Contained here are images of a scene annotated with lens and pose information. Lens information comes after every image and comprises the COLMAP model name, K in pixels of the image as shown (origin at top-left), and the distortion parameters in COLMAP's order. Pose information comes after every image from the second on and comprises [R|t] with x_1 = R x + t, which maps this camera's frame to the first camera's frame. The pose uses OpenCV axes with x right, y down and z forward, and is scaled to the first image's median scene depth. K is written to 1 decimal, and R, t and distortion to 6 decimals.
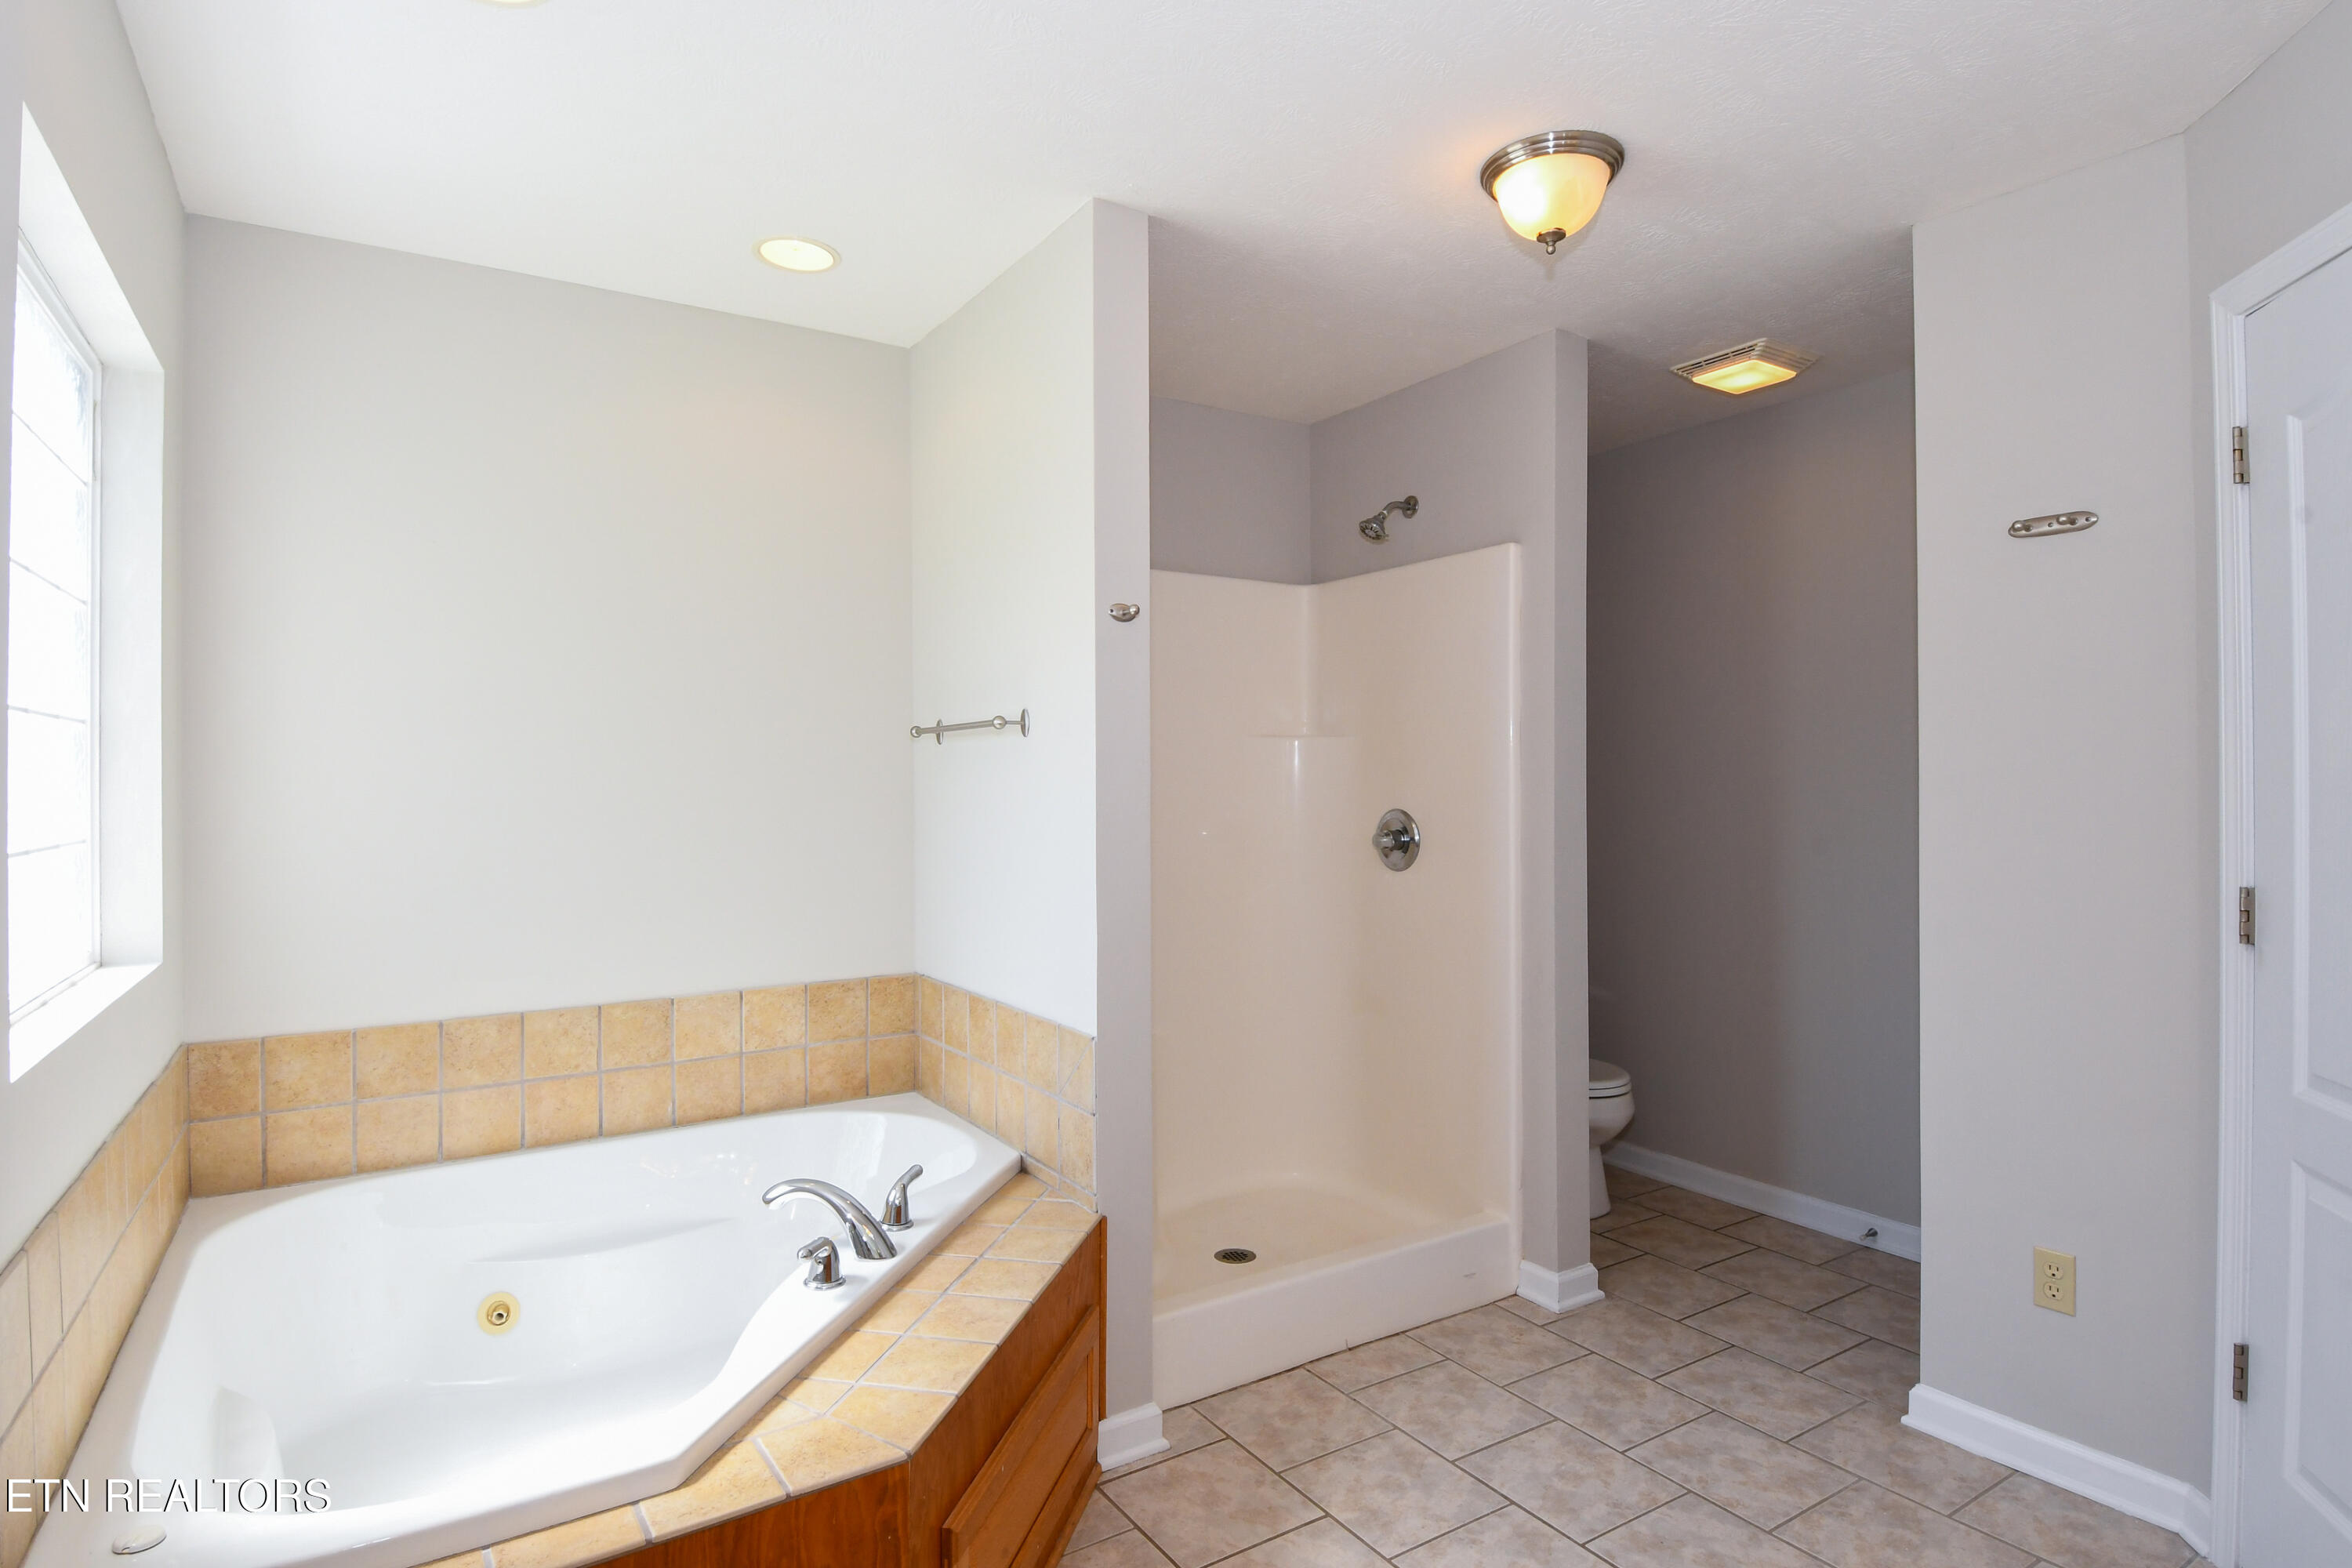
lens RADIAL K [[1235.3, 0, 1167.8], [0, 1235.3, 766.2], [0, 0, 1]] dist [0.049463, -0.044239]
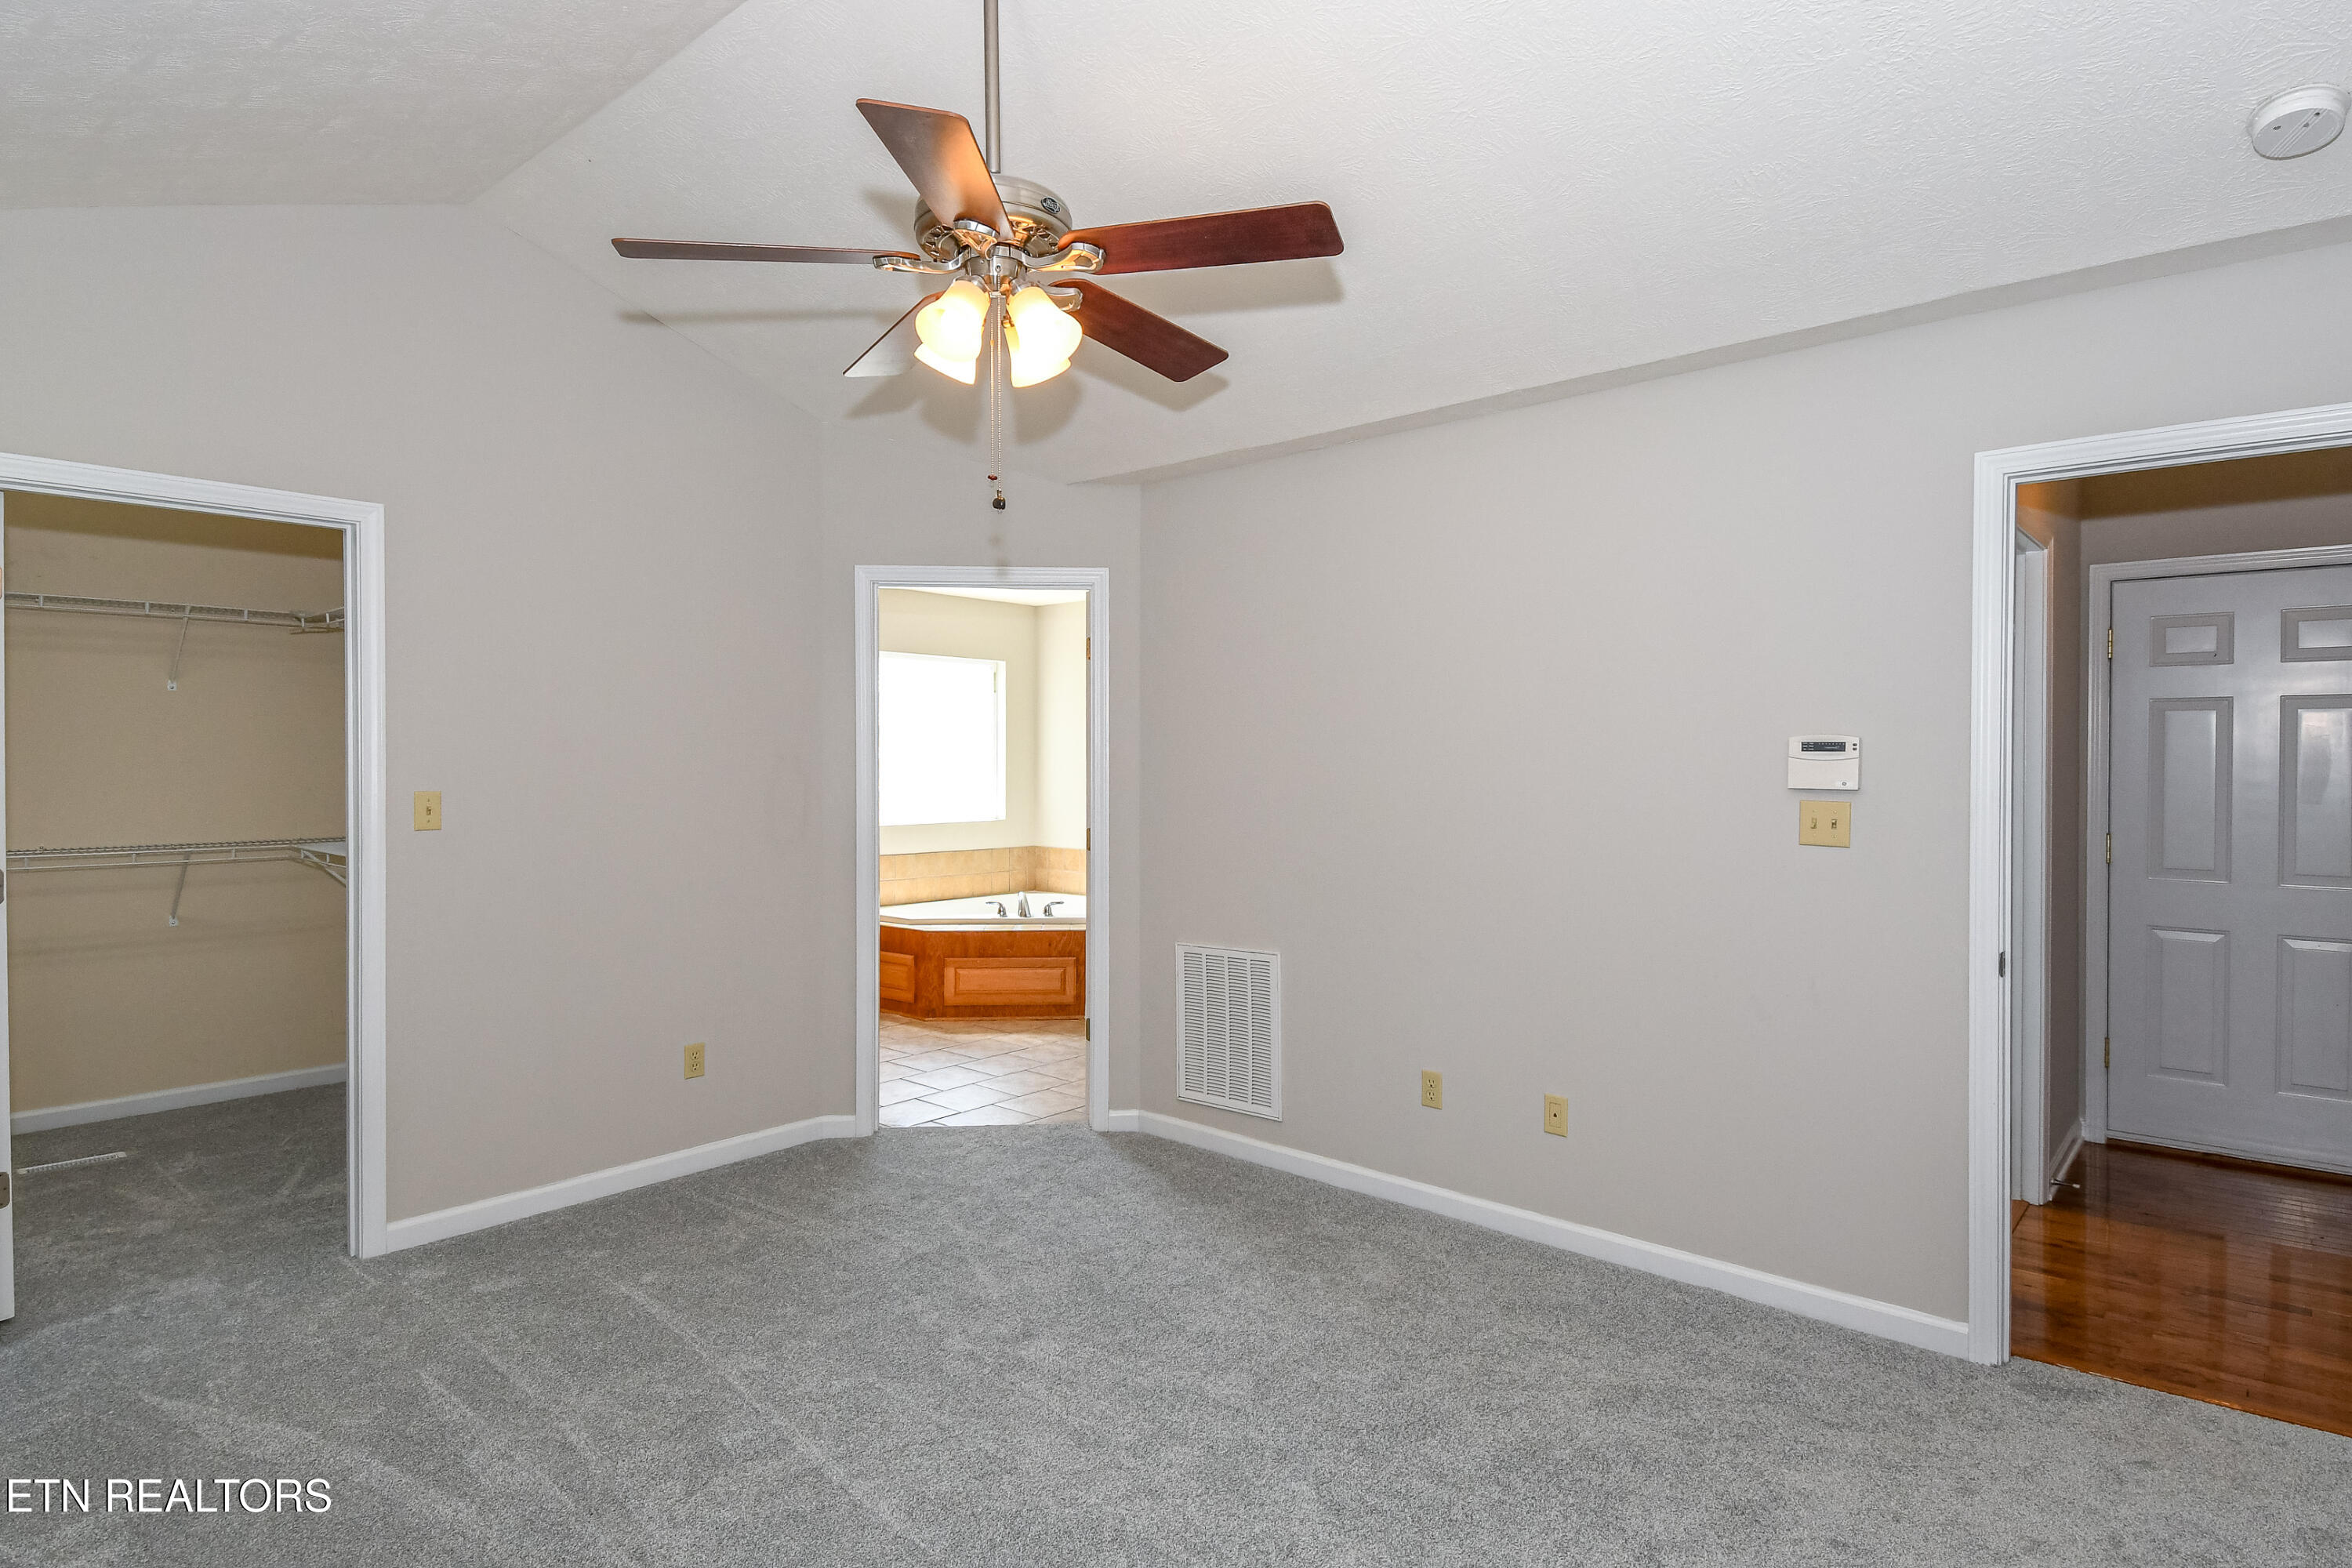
lens RADIAL K [[1235.3, 0, 1168.0], [0, 1235.3, 781.5], [0, 0, 1]] dist [0.049463, -0.044239]
pose [[0.282116, 0.017134, -0.959227, 2.409887], [0.013877, 0.999663, 0.021938, -0.027389], [0.959280, -0.019501, 0.281783, 0.352175]]
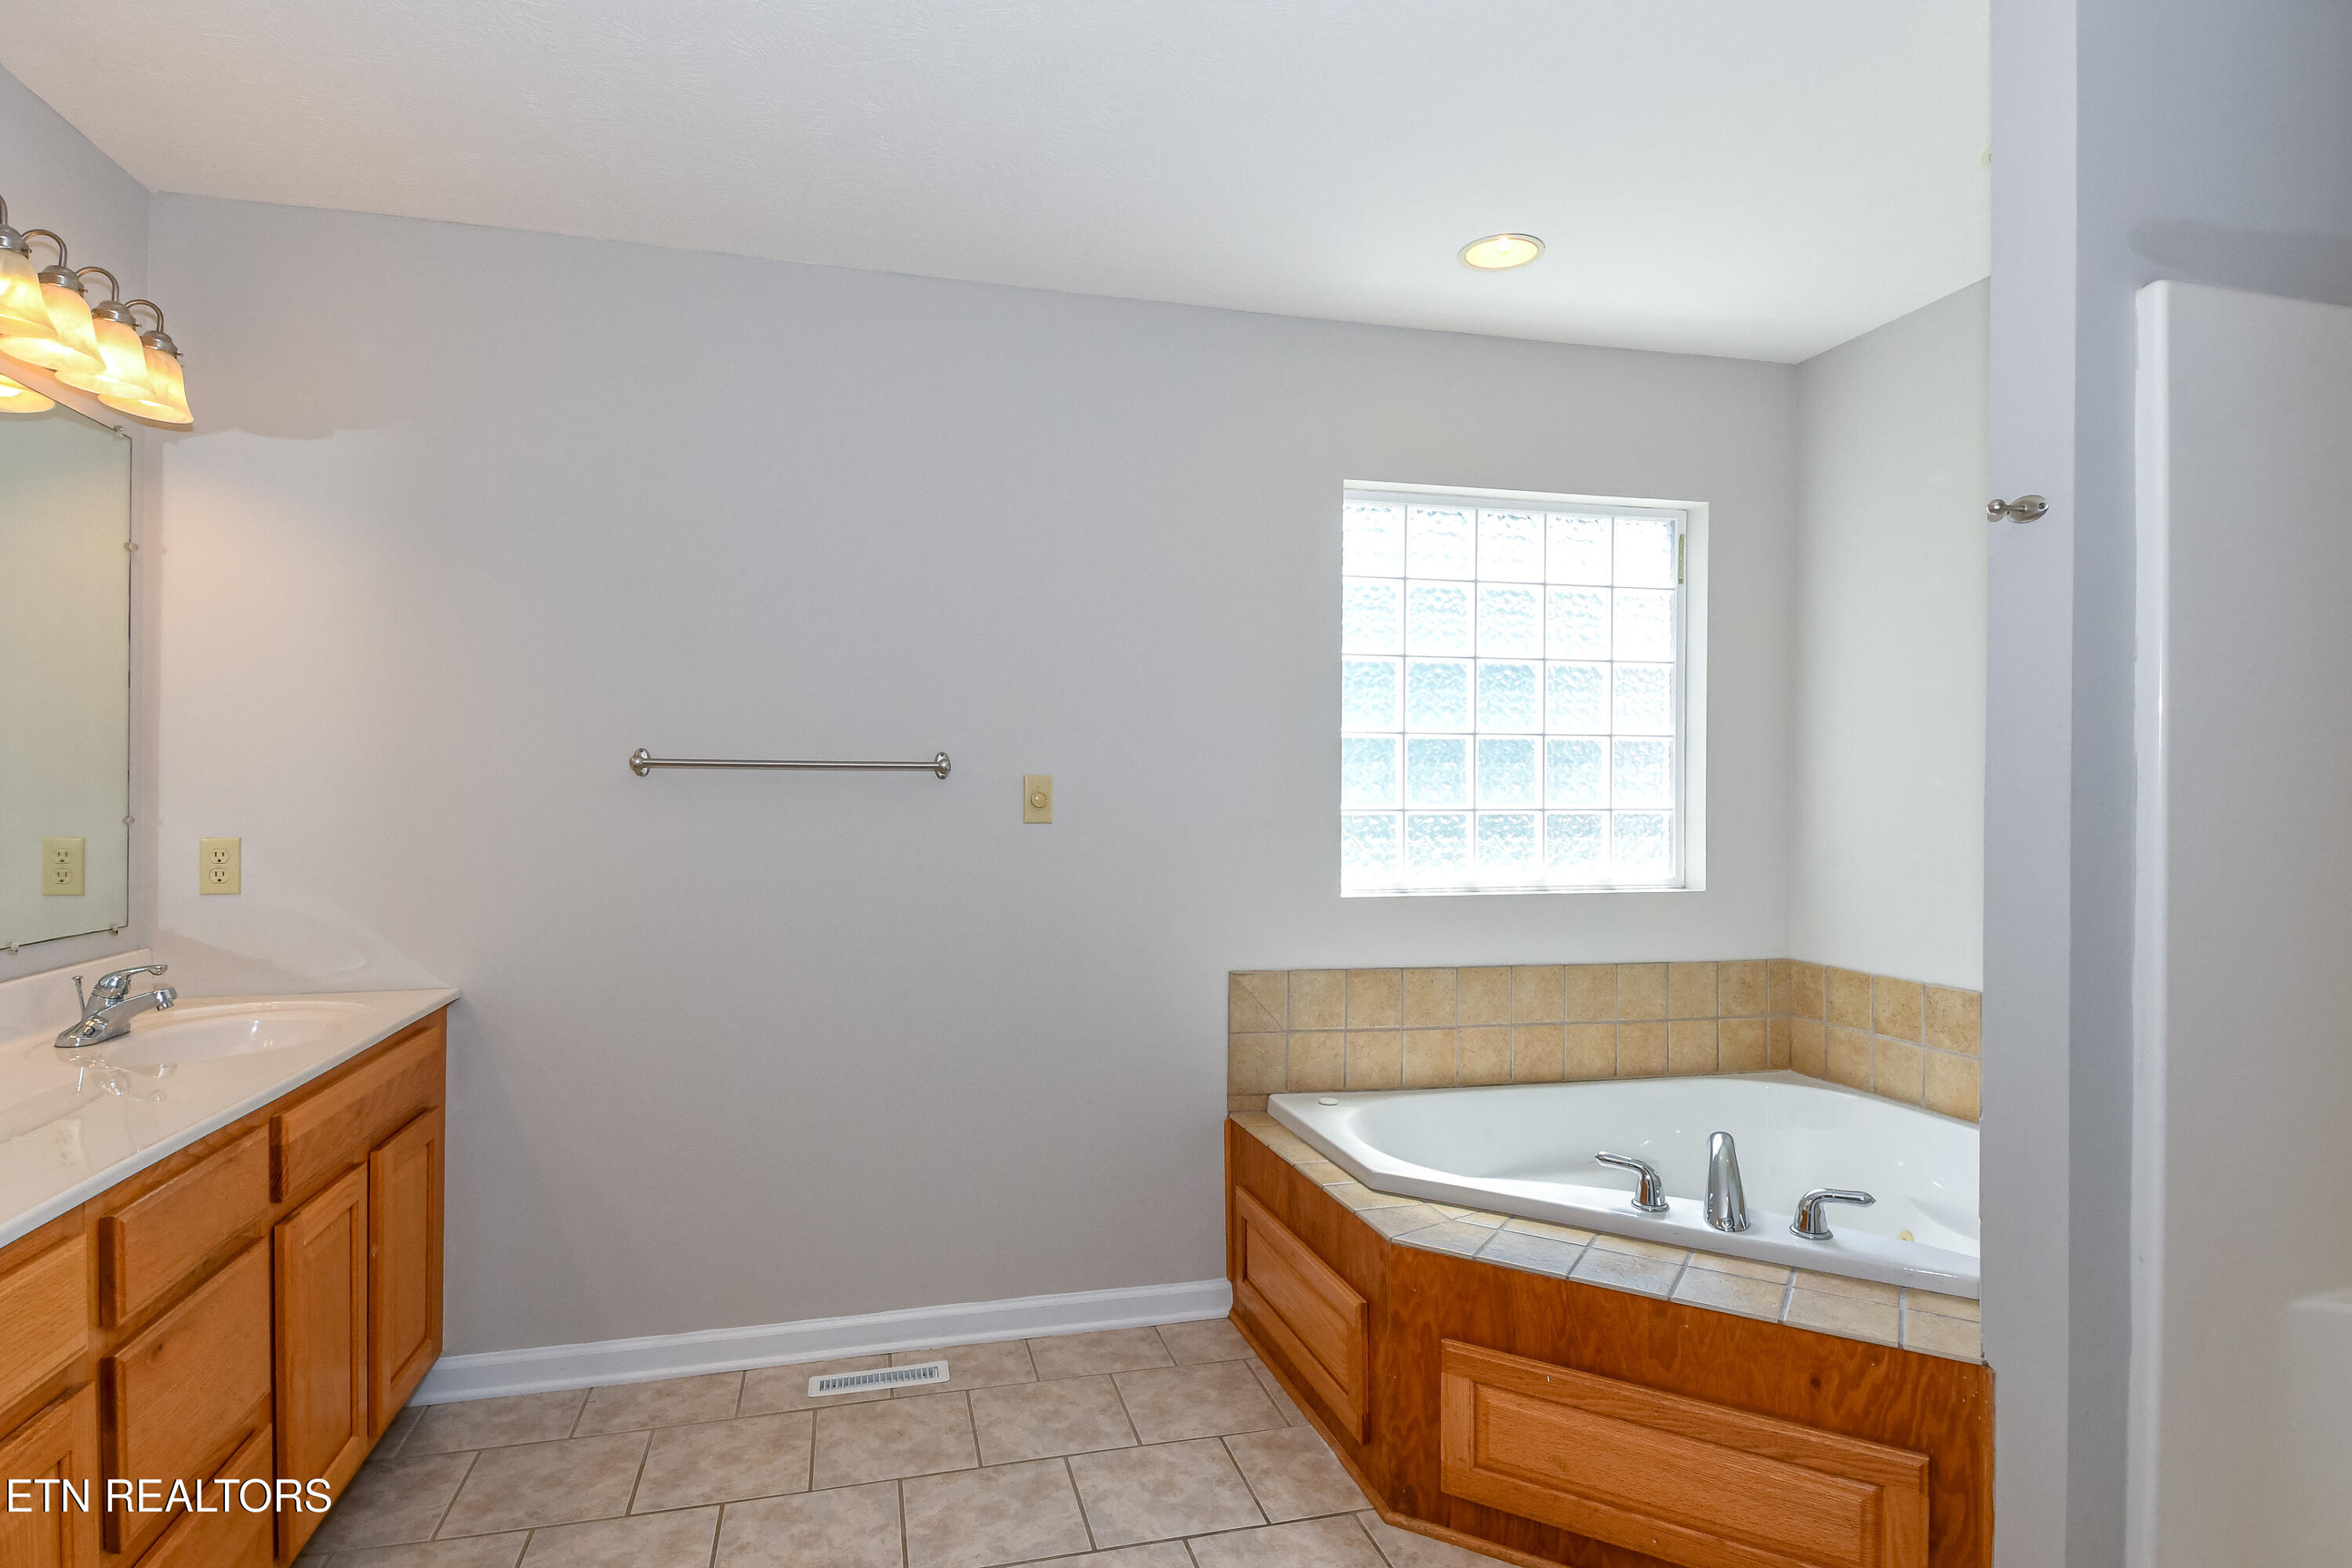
lens RADIAL K [[1235.3, 0, 1168.4], [0, 1235.3, 788.3], [0, 0, 1]] dist [0.049463, -0.044239]
pose [[-0.306831, -0.001214, -0.951763, 0.702681], [0.008563, 0.999955, -0.004036, 0.026517], [0.951726, -0.009388, -0.306806, 0.699444]]
